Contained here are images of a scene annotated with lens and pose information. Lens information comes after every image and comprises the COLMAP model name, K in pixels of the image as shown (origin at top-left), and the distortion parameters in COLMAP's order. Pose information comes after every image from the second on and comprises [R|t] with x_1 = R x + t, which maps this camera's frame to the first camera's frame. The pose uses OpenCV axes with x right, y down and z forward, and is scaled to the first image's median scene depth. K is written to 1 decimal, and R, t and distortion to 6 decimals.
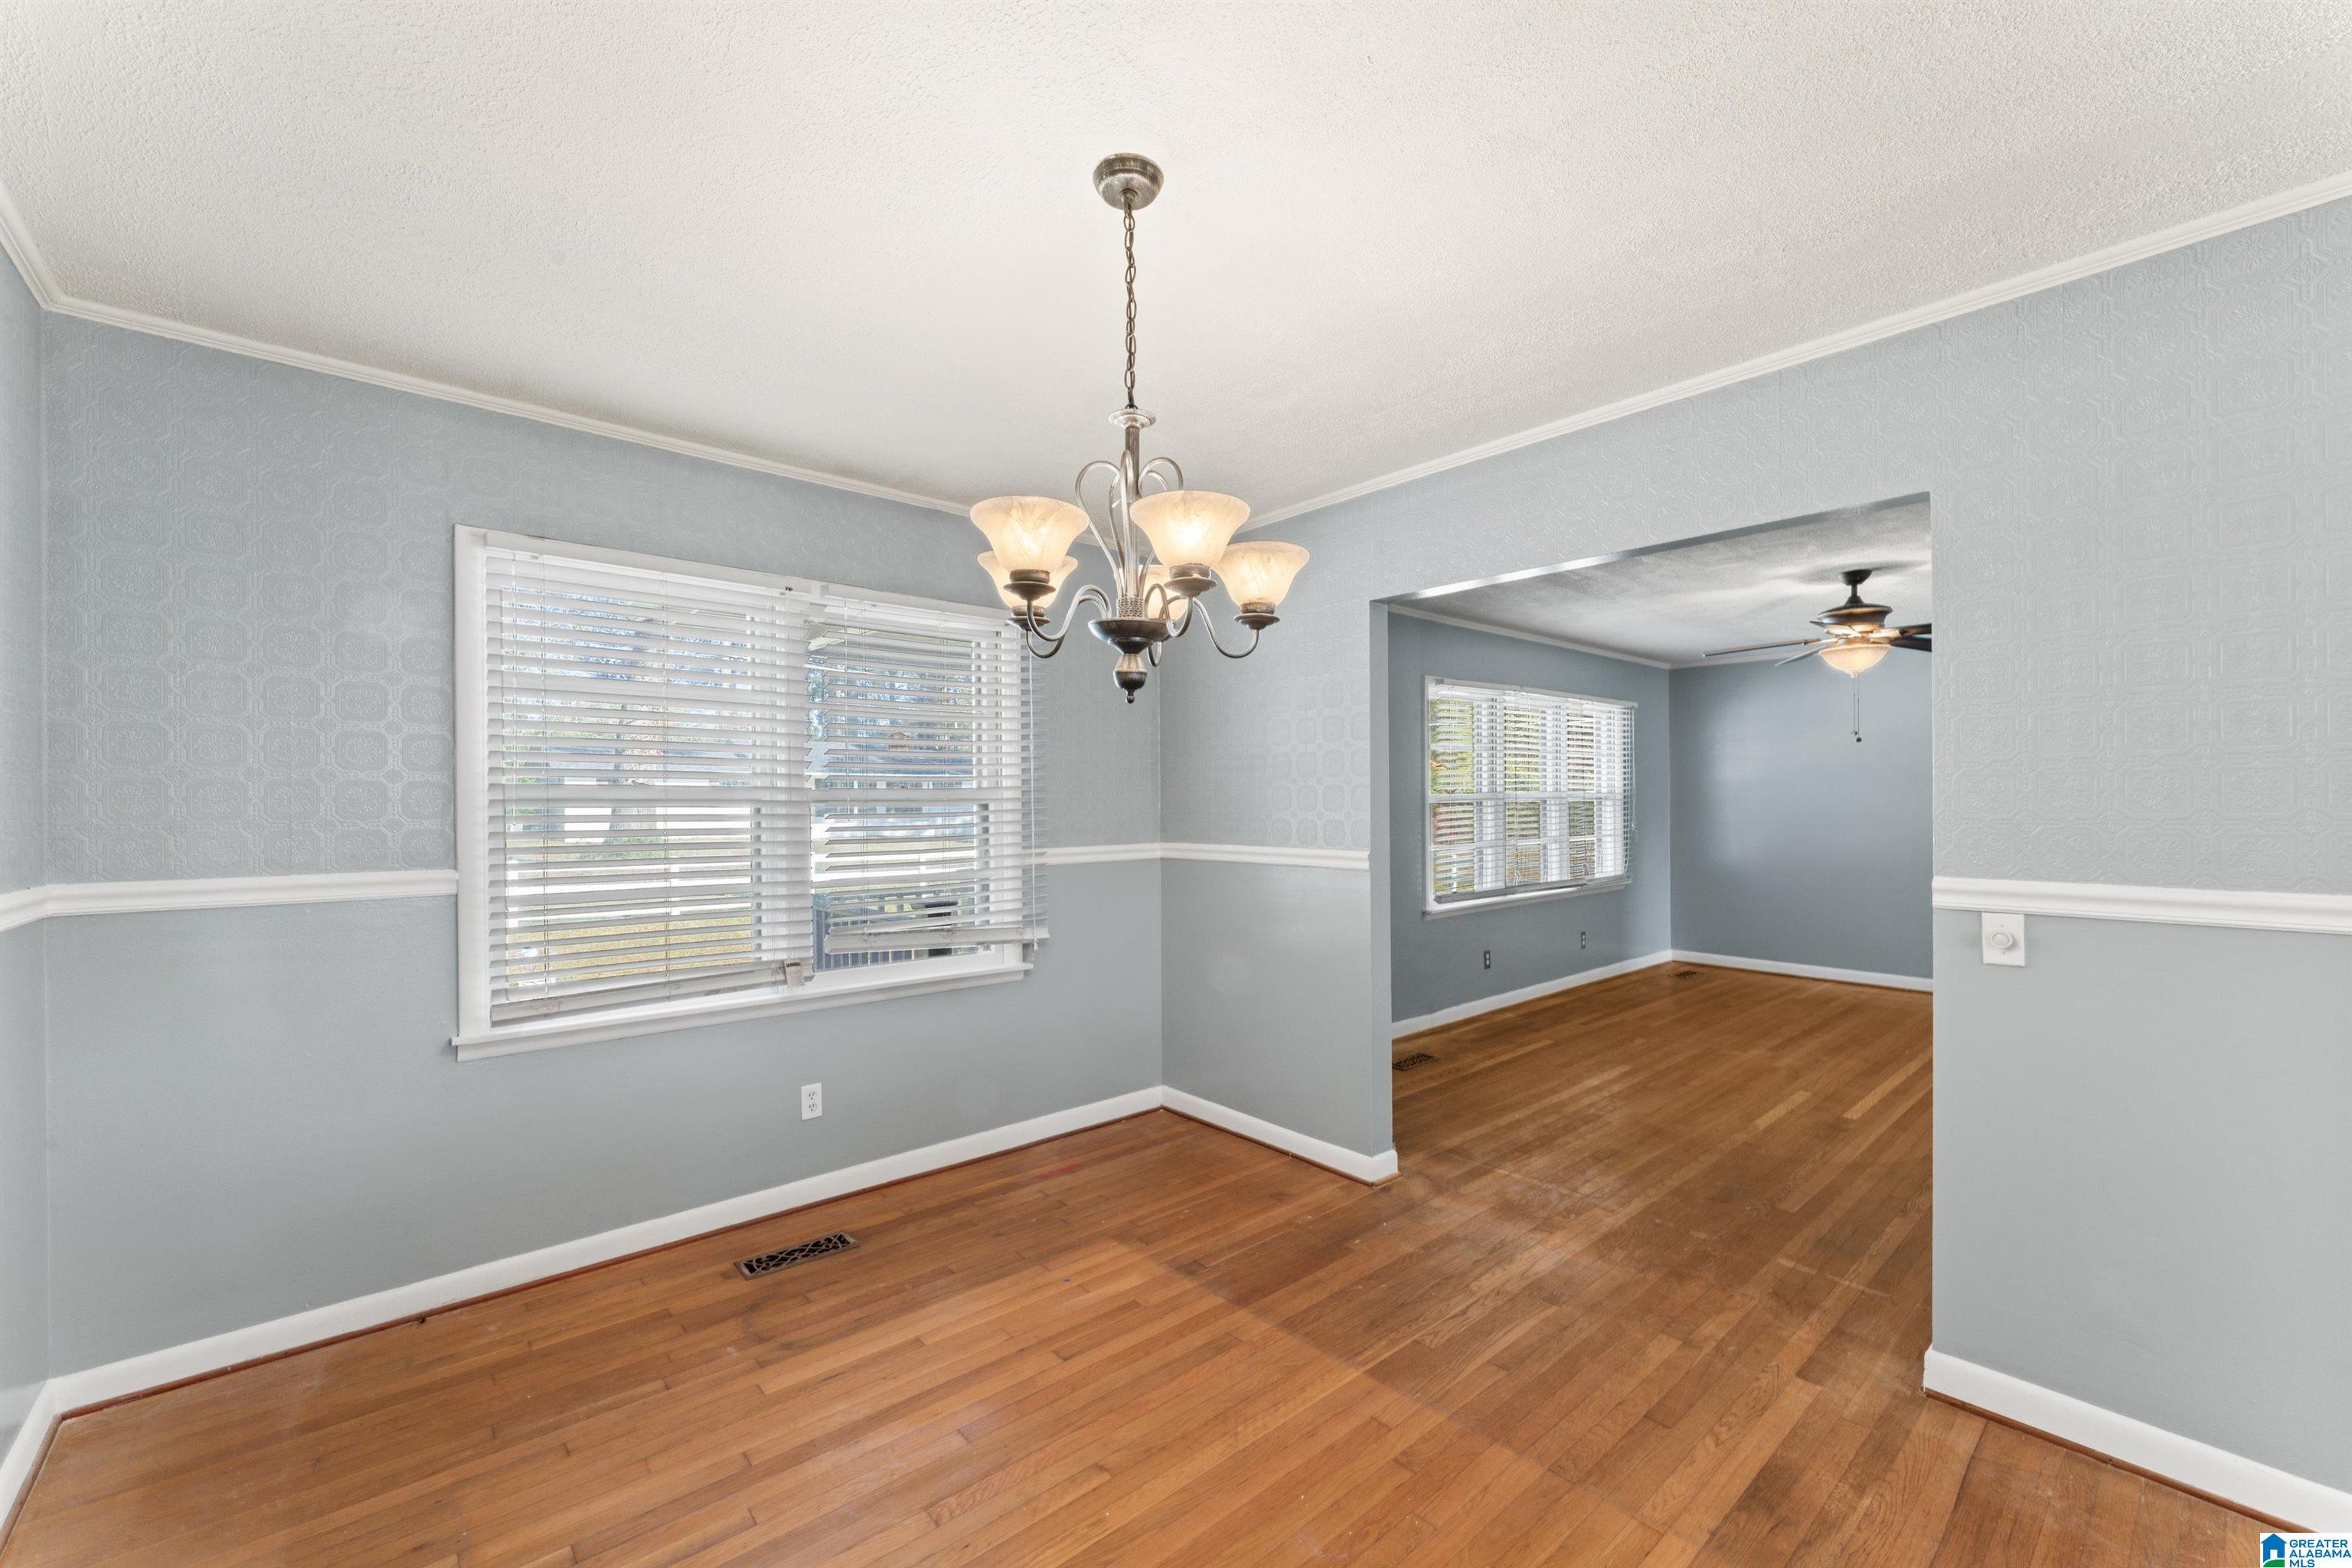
lens RADIAL K [[949.6, 0, 1172.9], [0, 949.6, 805.4], [0, 0, 1]] dist [0.000021, -0.000026]
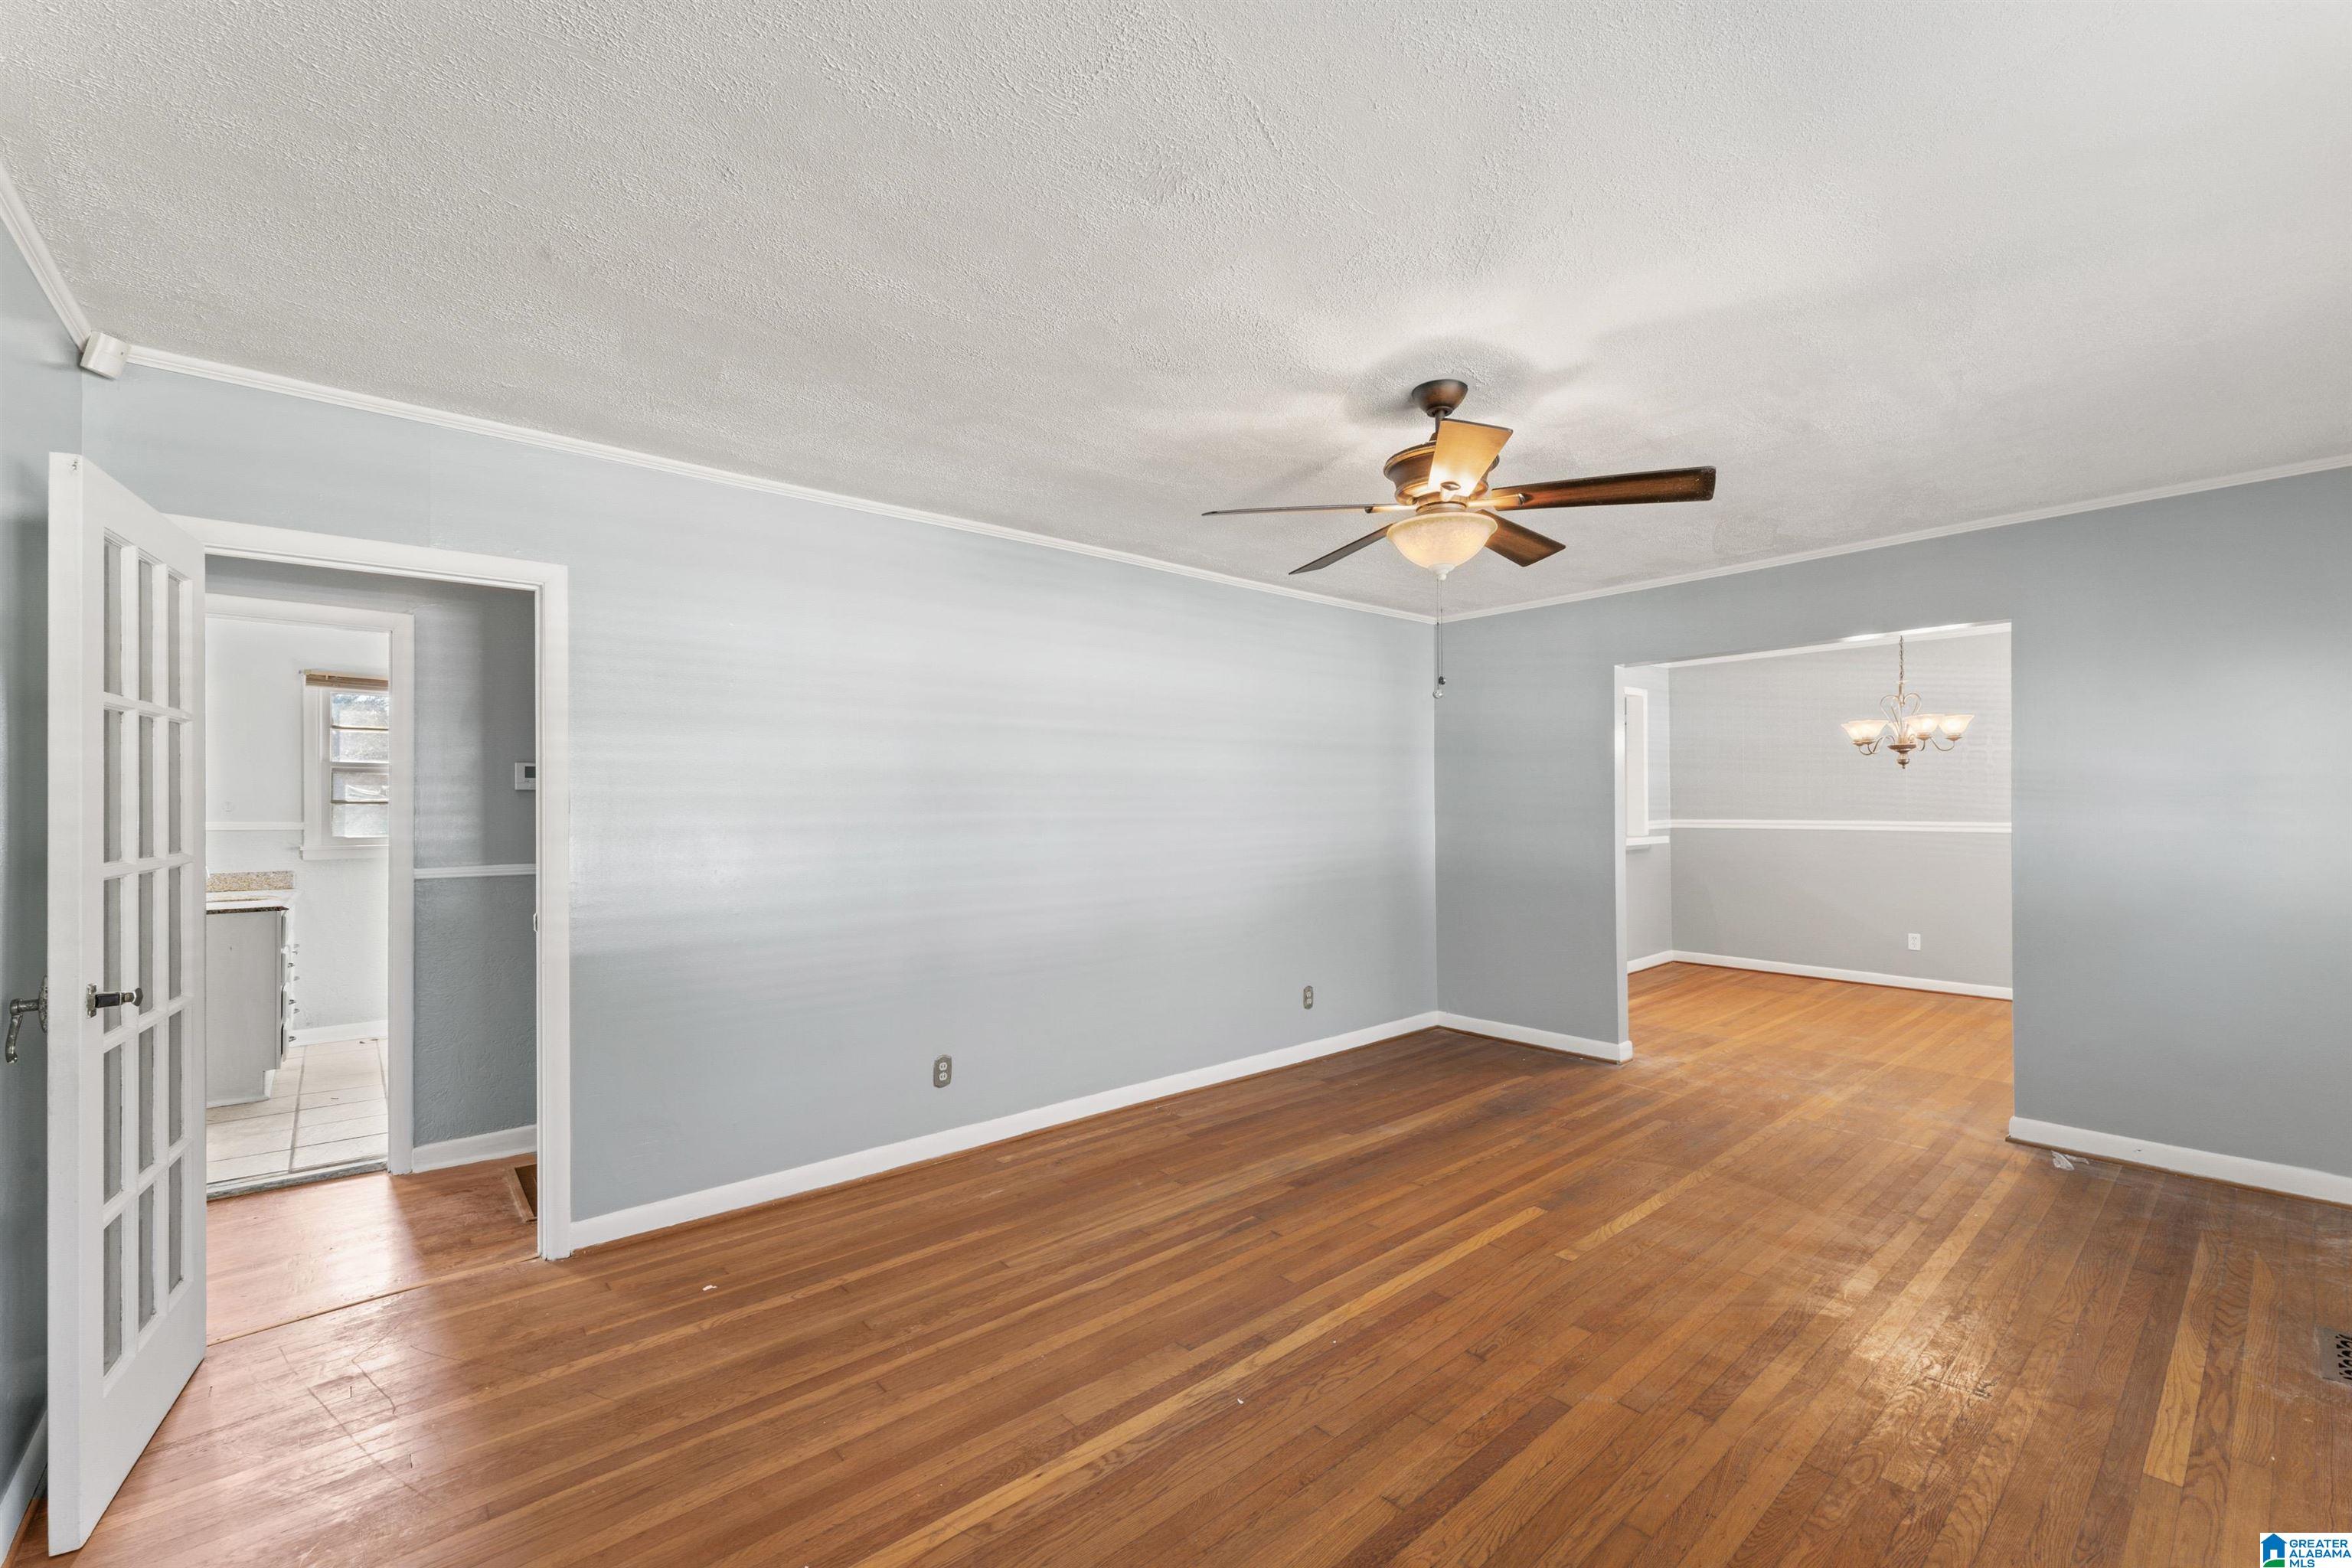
lens RADIAL K [[942.1, 0, 1191.6], [0, 942.1, 791.4], [0, 0, 1]] dist [-0.000570, -0.000019]
pose [[-0.999905, 0.010622, 0.008824, 1.187241], [0.010497, 0.999847, -0.014020, -0.006634], [-0.008971, -0.013926, -0.999863, 2.141124]]
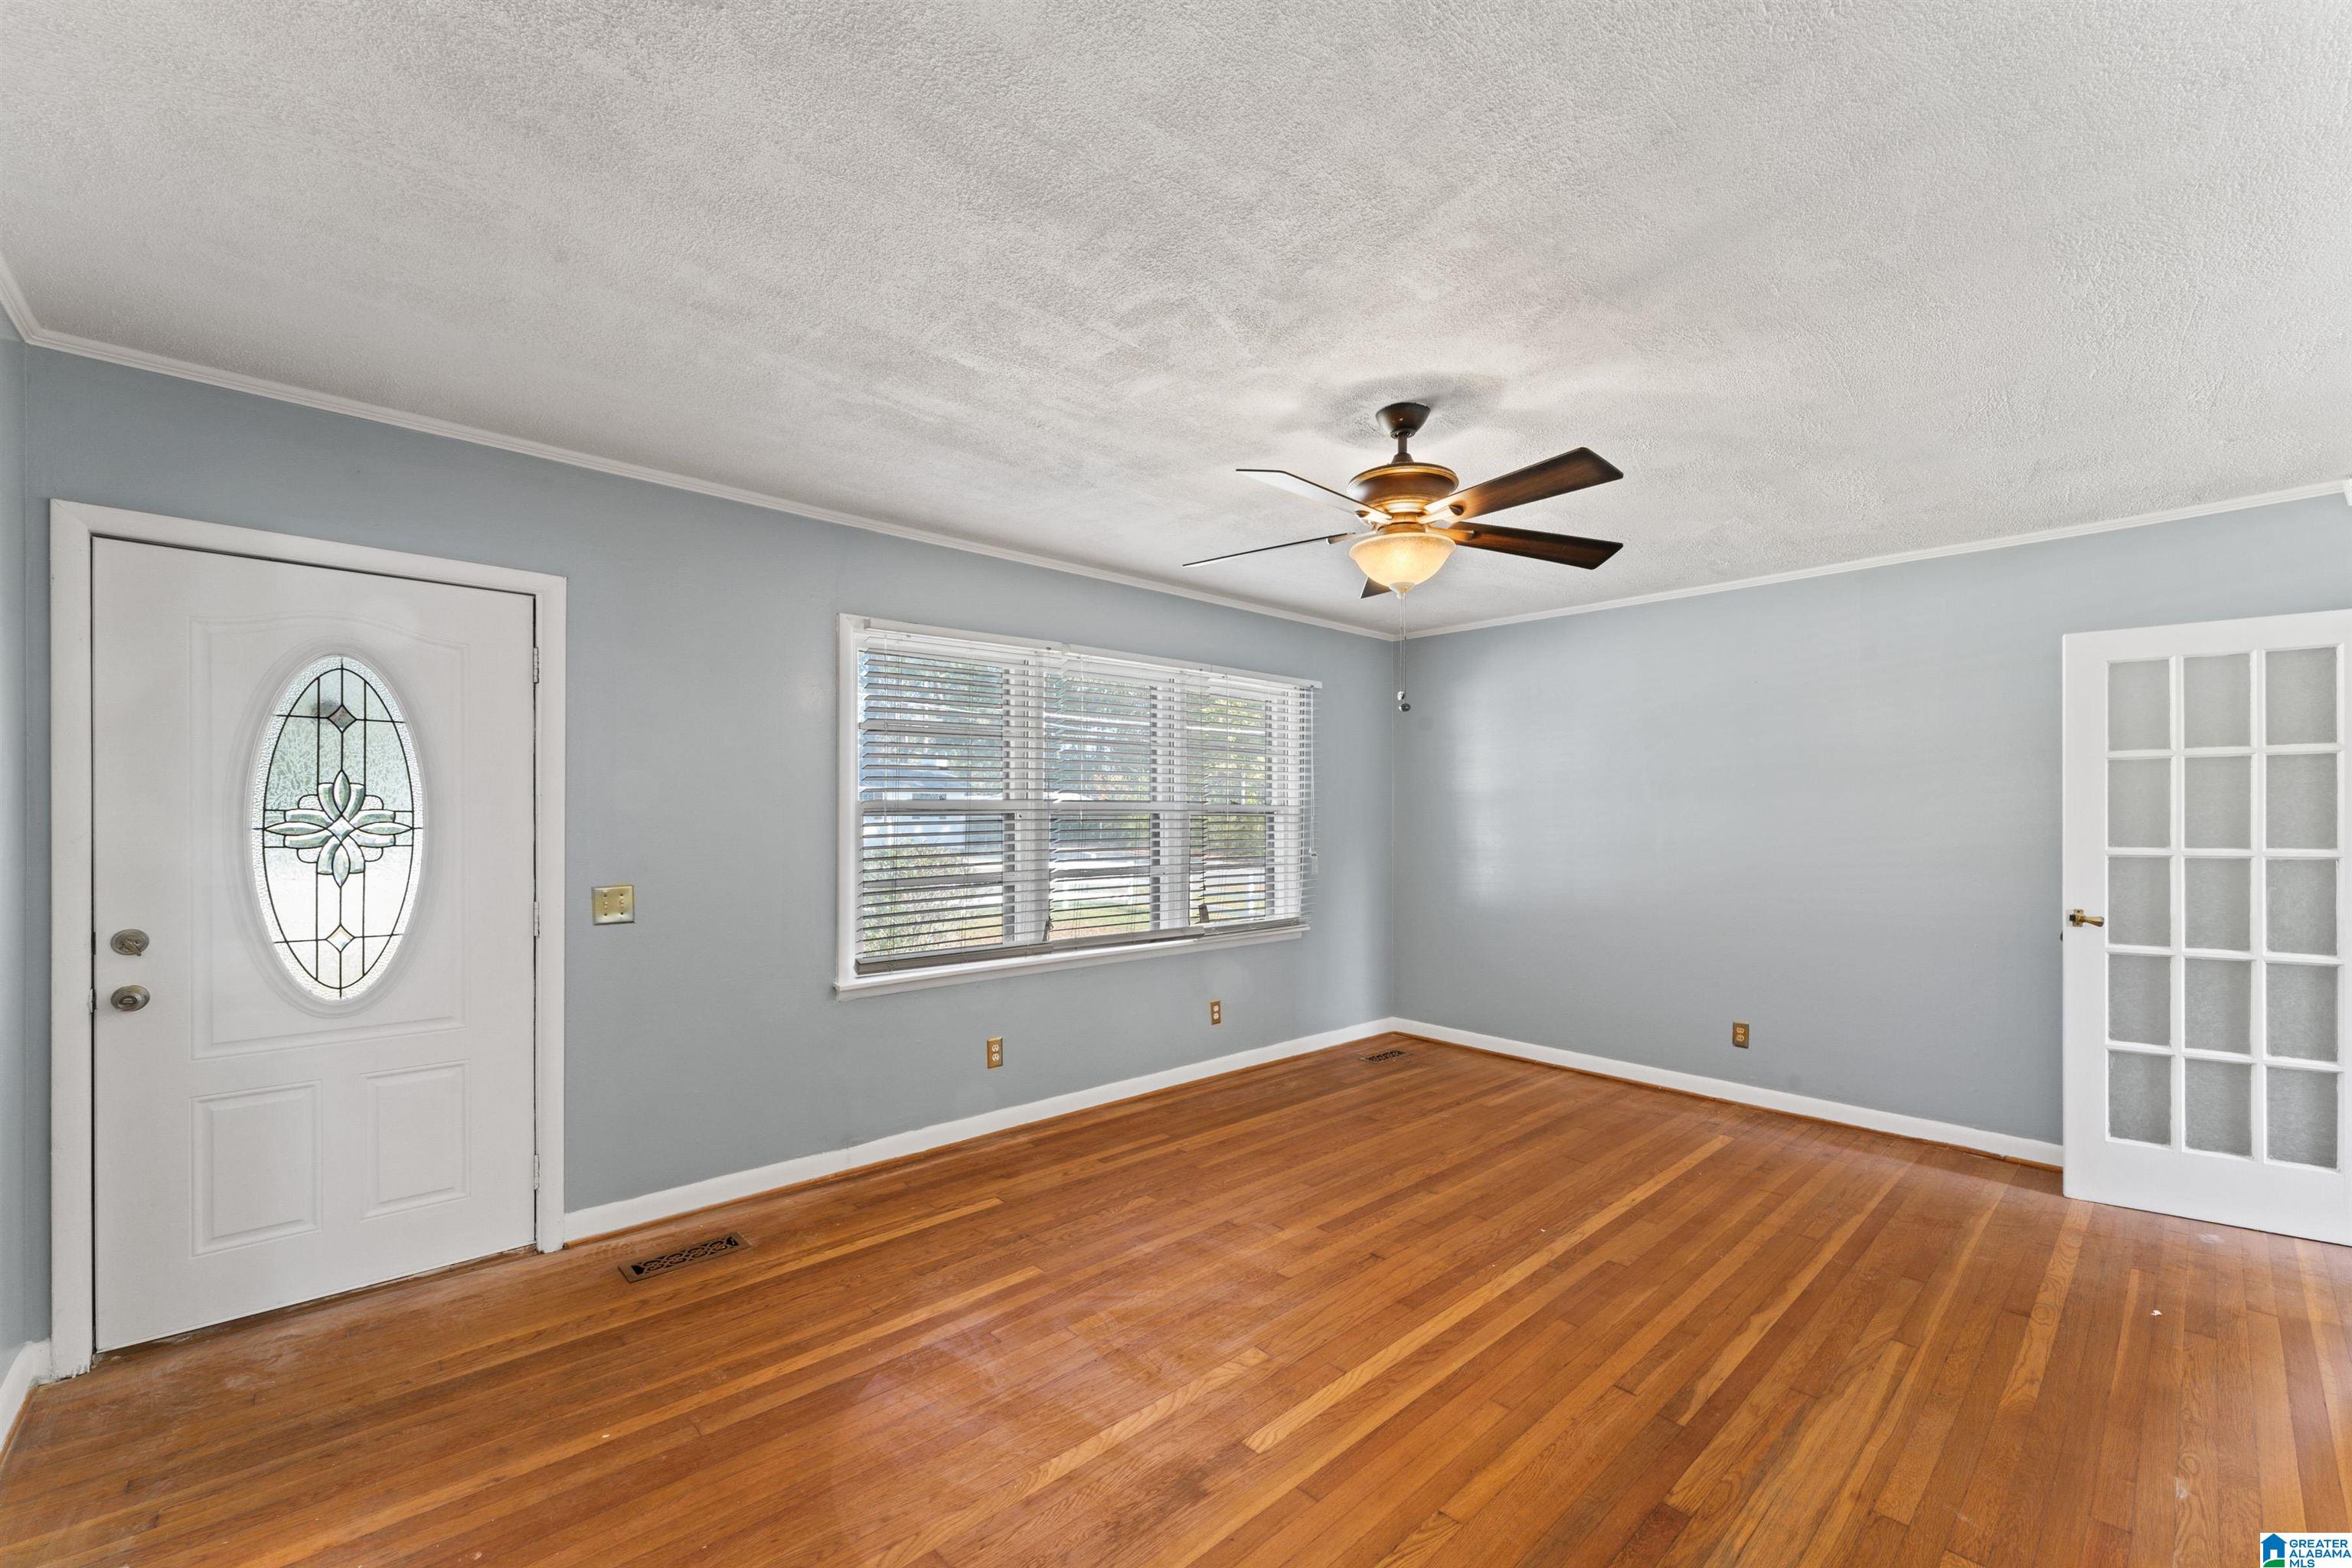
lens RADIAL K [[956.6, 0, 1173.0], [0, 956.6, 824.9], [0, 0, 1]] dist [0.023909, 0.000056]
pose [[0.999877, 0.009119, 0.012791, 0.793834], [-0.009157, 0.999954, 0.002944, 0.000276], [-0.012764, -0.003060, 0.999914, 0.591662]]
